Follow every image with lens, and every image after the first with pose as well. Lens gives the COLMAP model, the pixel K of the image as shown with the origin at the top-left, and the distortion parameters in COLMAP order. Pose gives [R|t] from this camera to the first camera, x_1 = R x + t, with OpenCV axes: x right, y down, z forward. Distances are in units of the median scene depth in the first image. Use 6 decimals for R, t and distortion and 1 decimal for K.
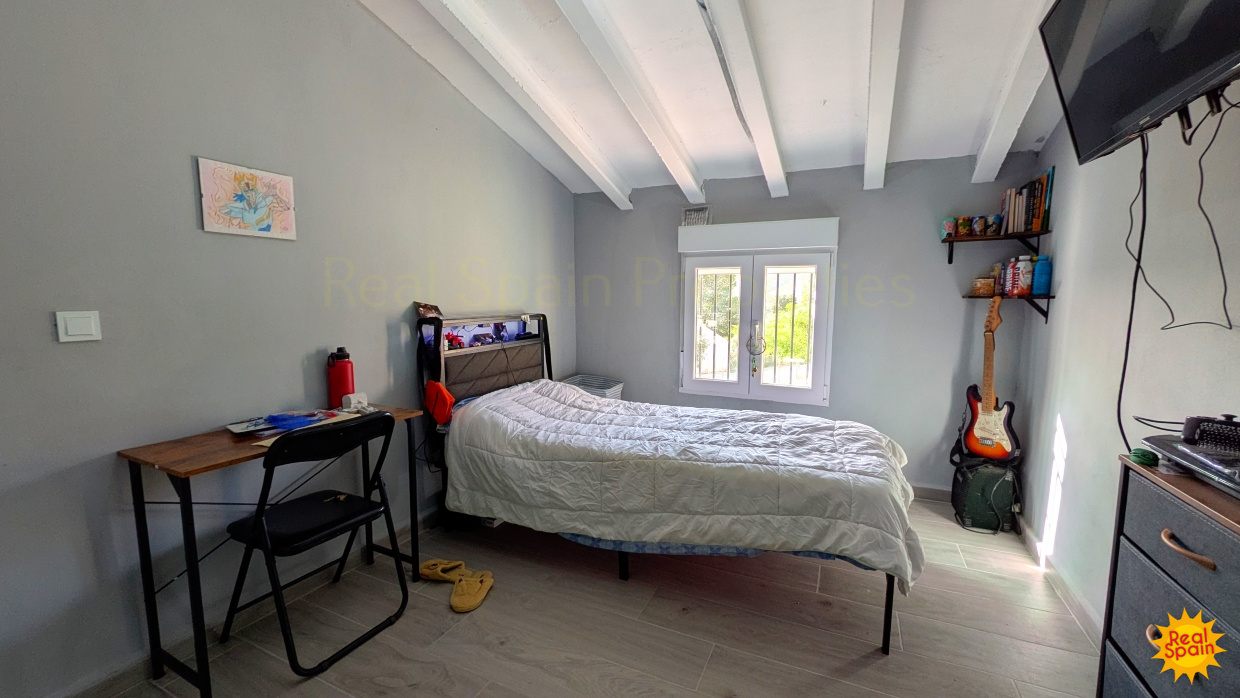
lens RADIAL K [[483.0, 0, 625.0], [0, 483.0, 346.5], [0, 0, 1]] dist [0.003463, -0.000819]
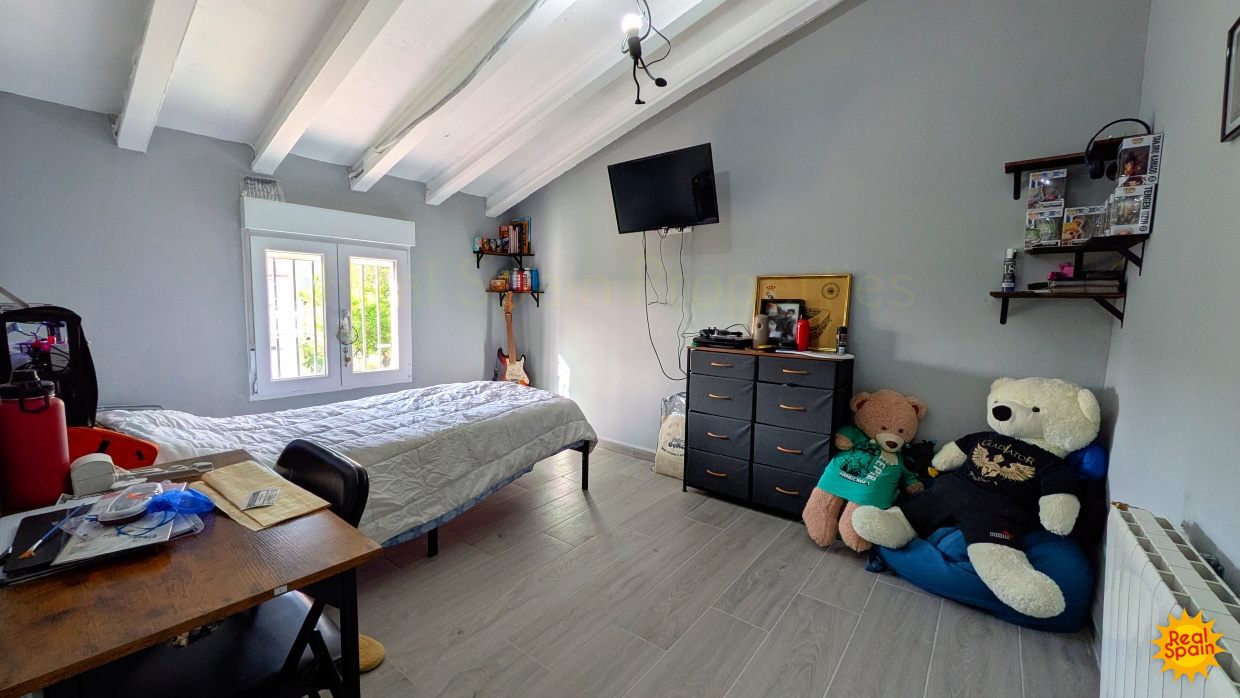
lens RADIAL K [[483.0, 0, 620.5], [0, 483.0, 347.2], [0, 0, 1]] dist [0.003463, -0.000819]
pose [[0.221240, -0.089197, 0.971132, -0.710713], [0.081207, 0.994035, 0.072800, -0.005191], [-0.971832, 0.062757, 0.227164, 0.277141]]
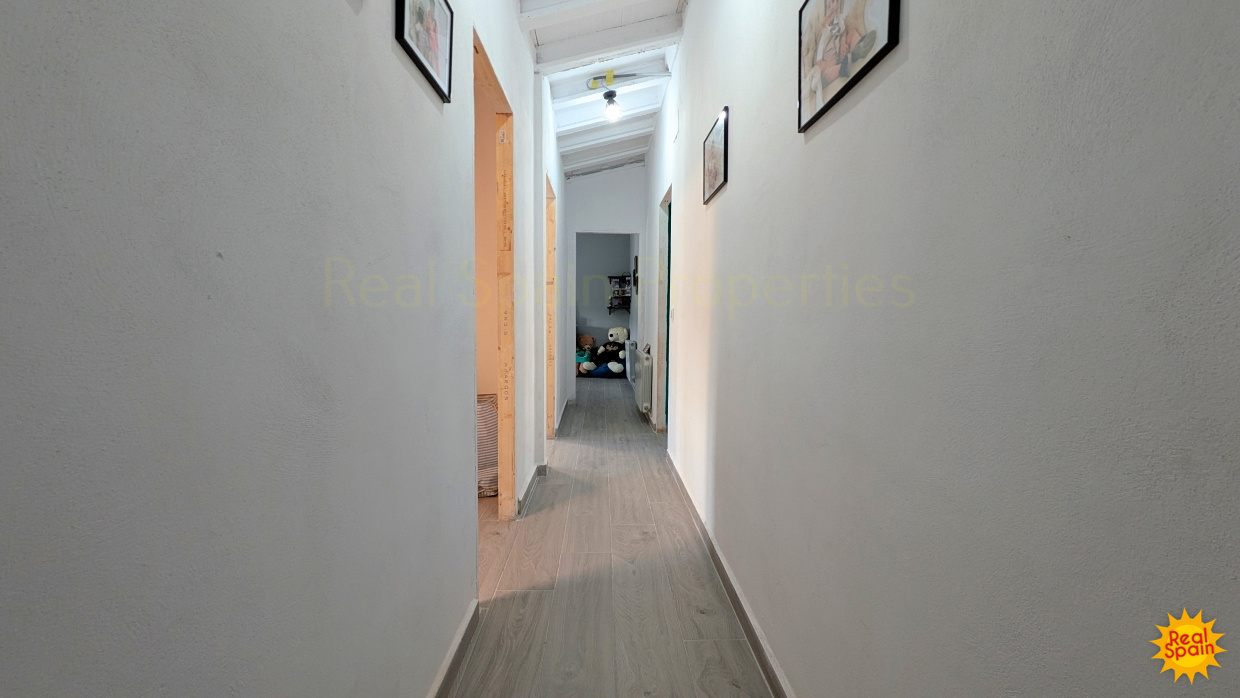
lens RADIAL K [[483.0, 0, 620.0], [0, 483.0, 346.0], [0, 0, 1]] dist [0.003463, -0.000819]
pose [[-0.458765, -0.072842, 0.885567, -1.968854], [0.083172, 0.988738, 0.124415, -0.080328], [-0.884657, 0.130732, -0.447540, 0.896849]]
